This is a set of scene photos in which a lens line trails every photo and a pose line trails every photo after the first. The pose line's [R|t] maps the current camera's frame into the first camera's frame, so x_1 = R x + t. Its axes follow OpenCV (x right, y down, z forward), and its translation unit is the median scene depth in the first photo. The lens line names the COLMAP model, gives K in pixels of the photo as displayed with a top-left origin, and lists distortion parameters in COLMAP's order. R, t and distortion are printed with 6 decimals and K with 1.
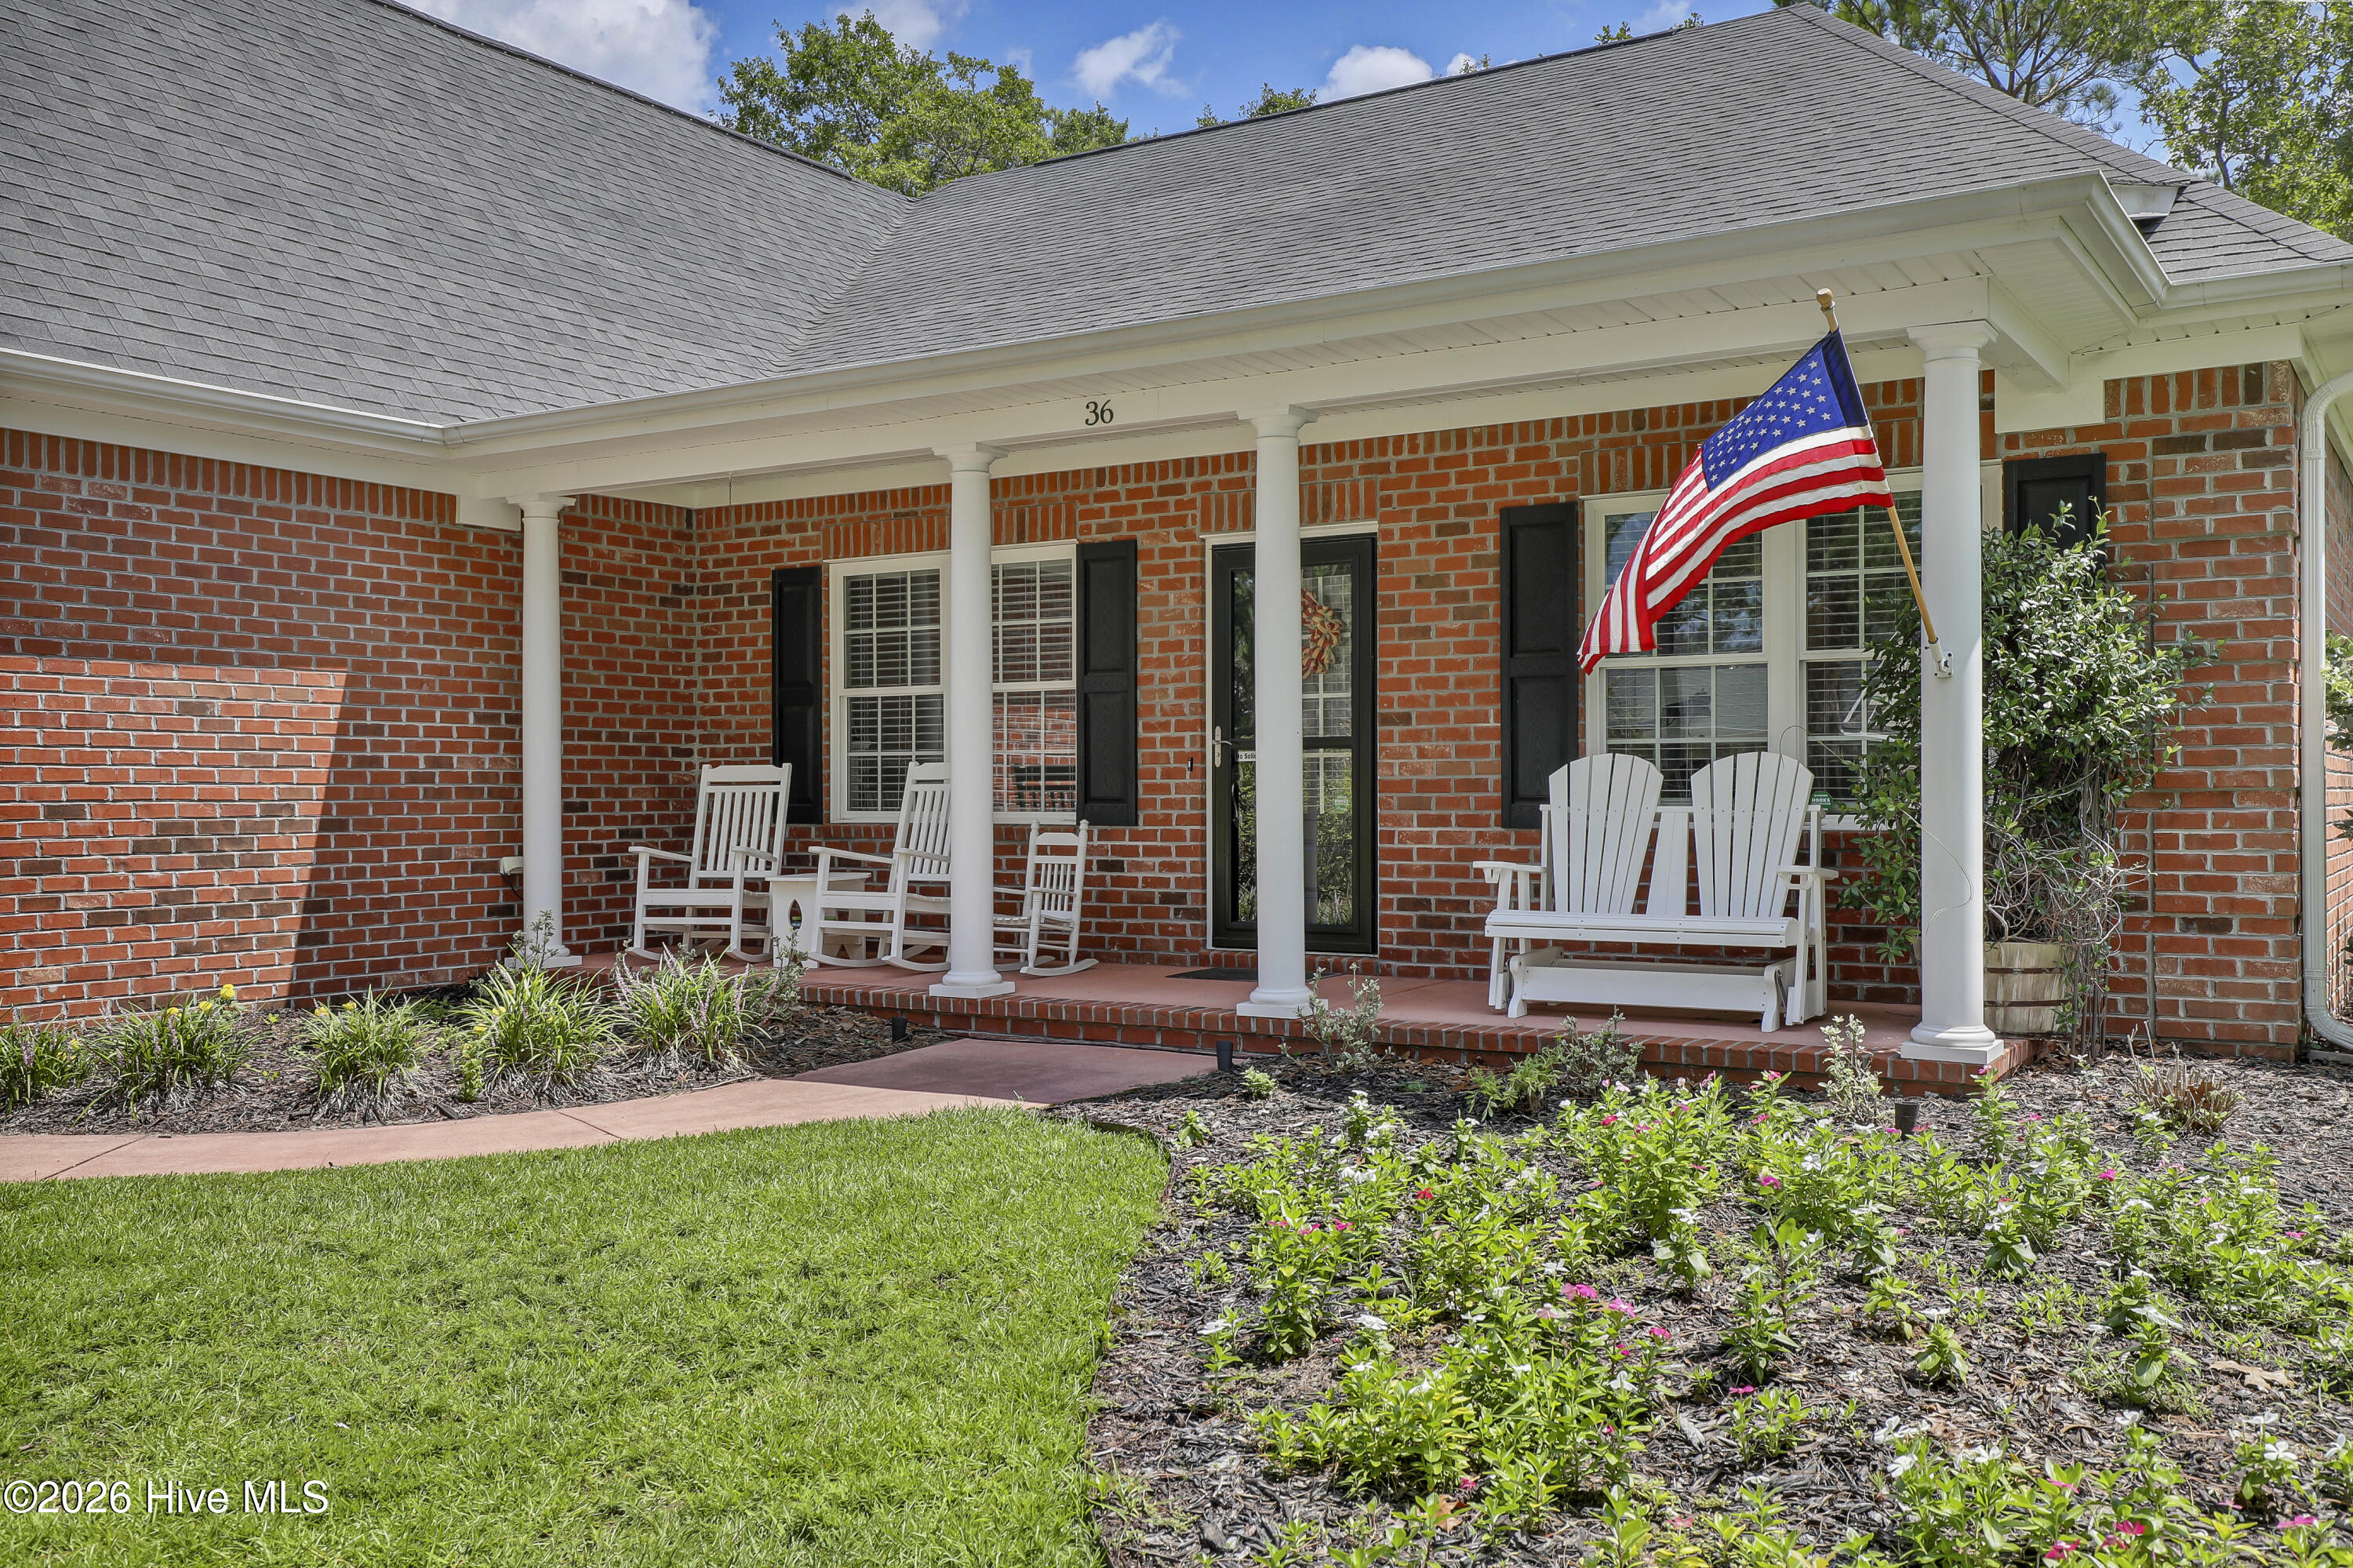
lens RADIAL K [[2049.5, 0, 1170.6], [0, 2049.5, 792.4], [0, 0, 1]] dist [0.019849, 0.004217]
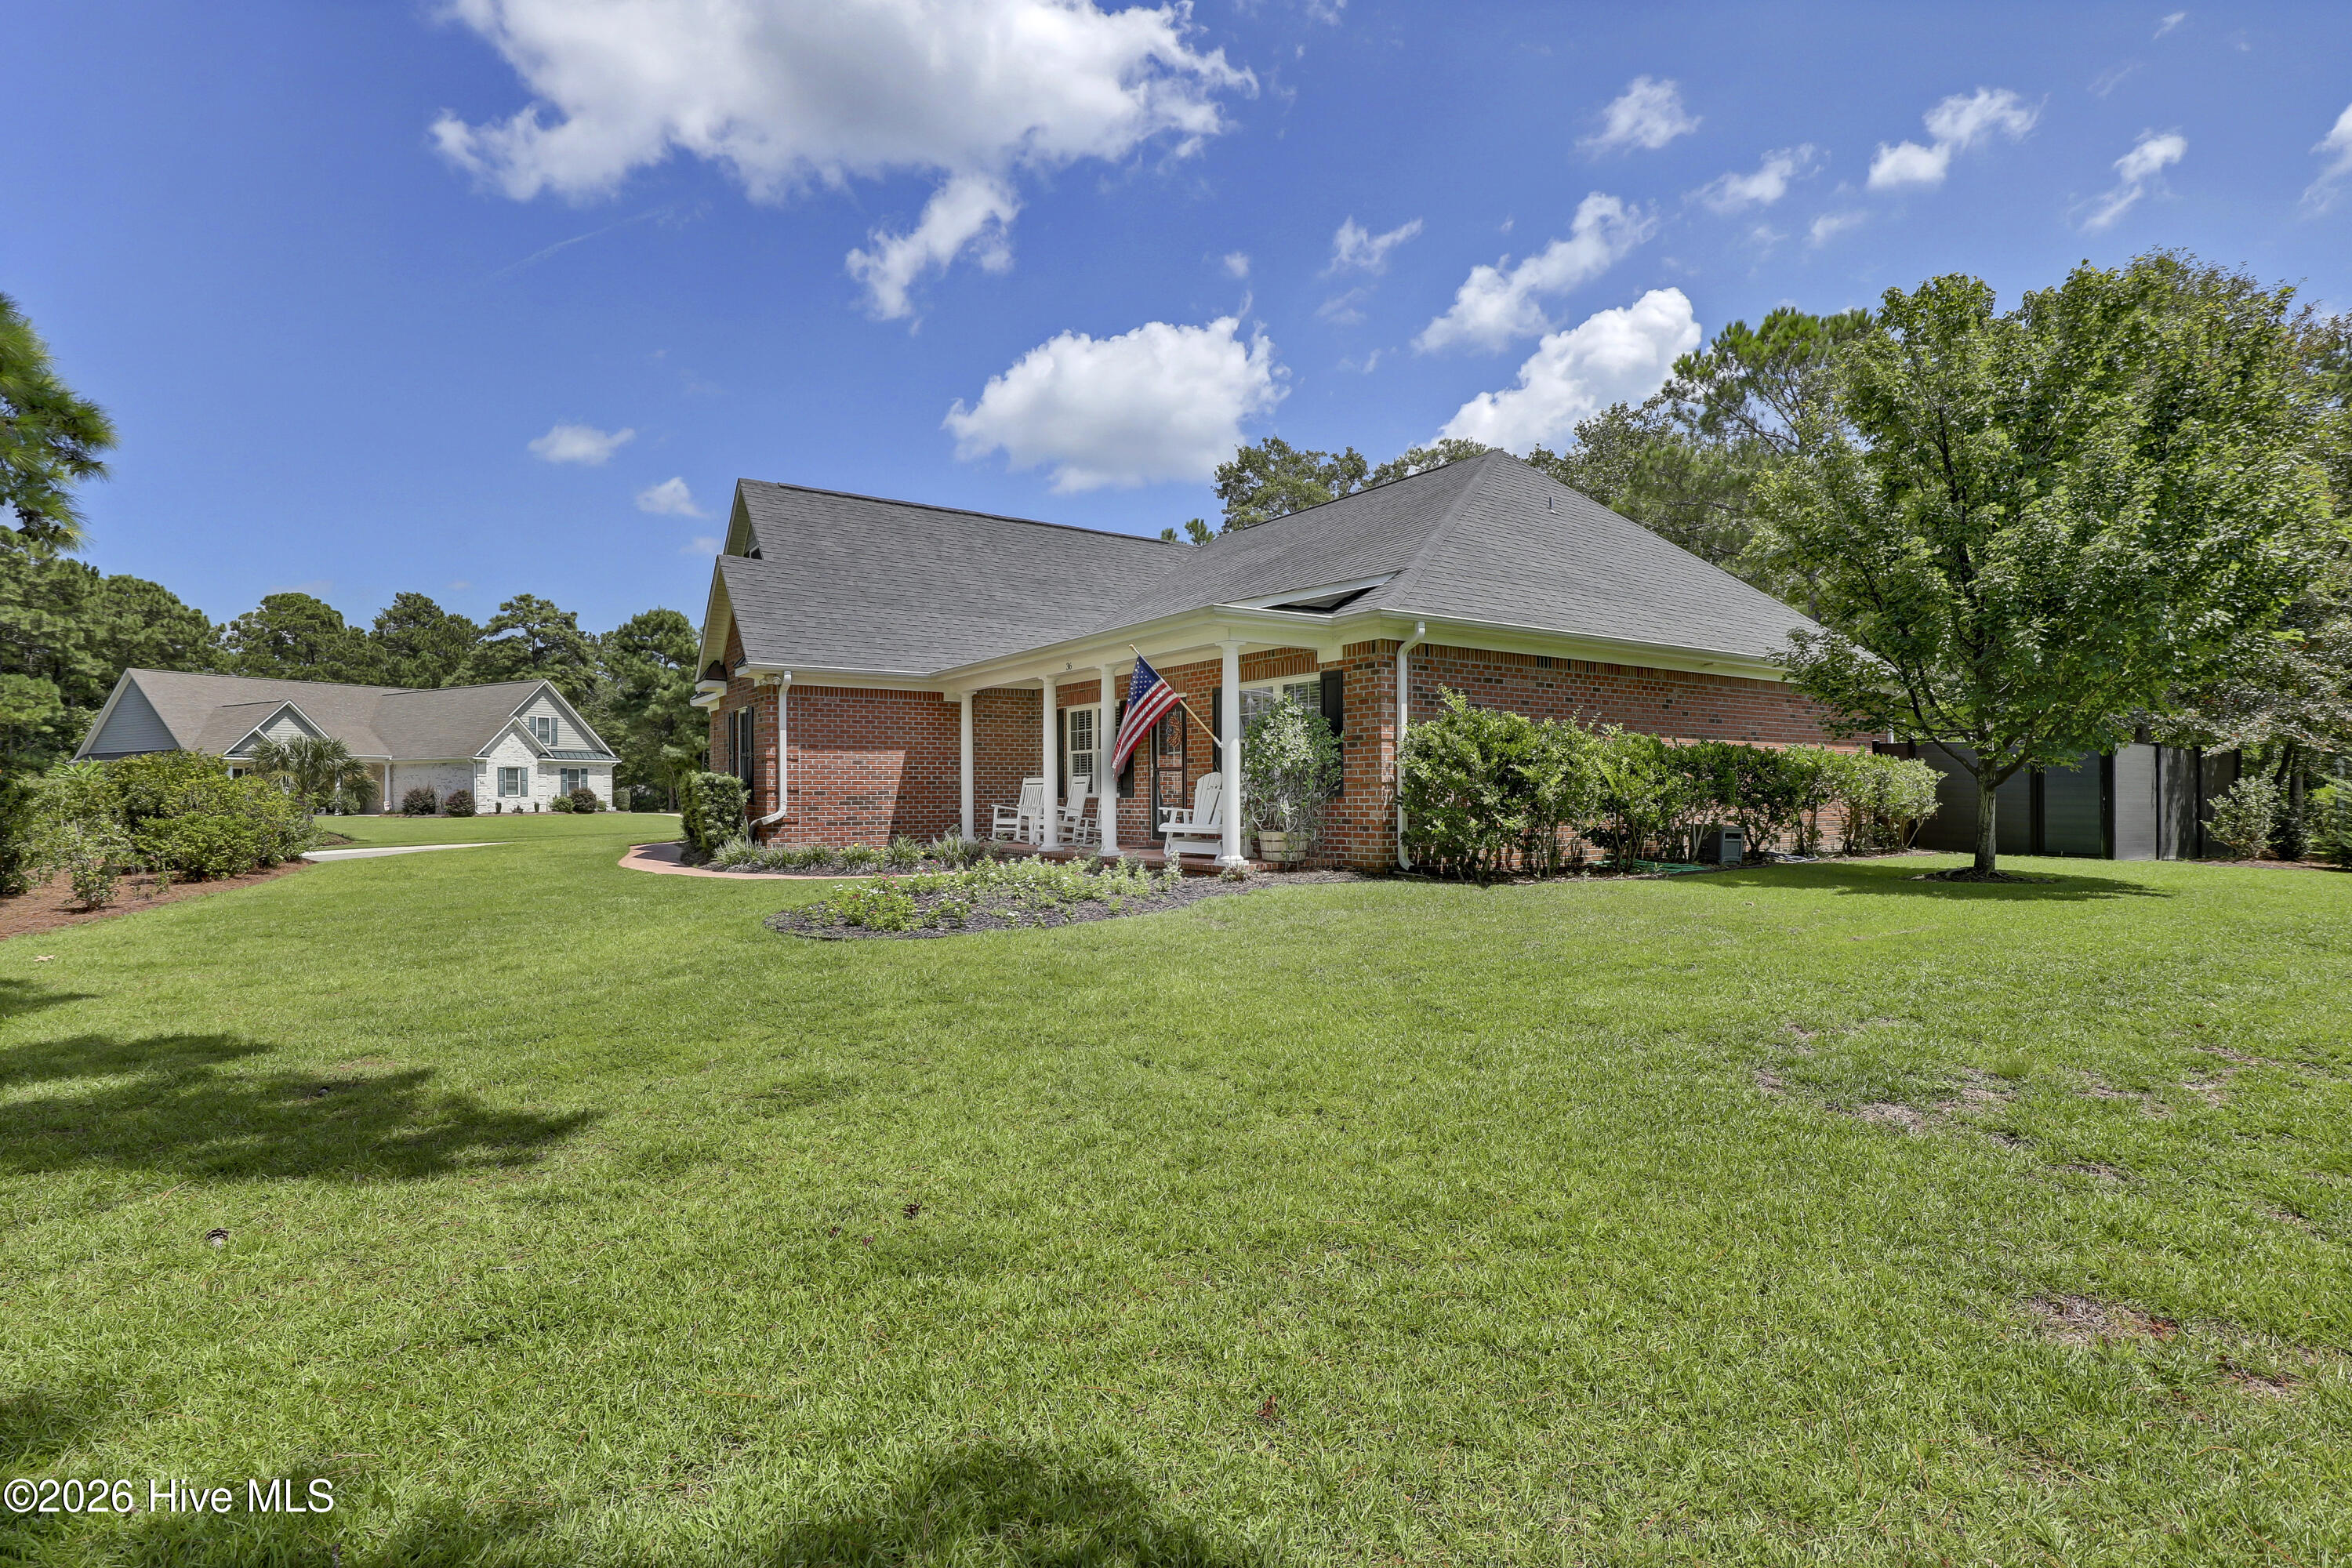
lens RADIAL K [[1087.3, 0, 1184.7], [0, 1087.3, 774.7], [0, 0, 1]] dist [-0.003532, -0.000056]
pose [[0.925428, -0.011450, -0.378751, 0.636814], [0.009048, 0.999926, -0.008121, -0.002632], [0.378816, 0.004088, 0.925463, -0.402607]]
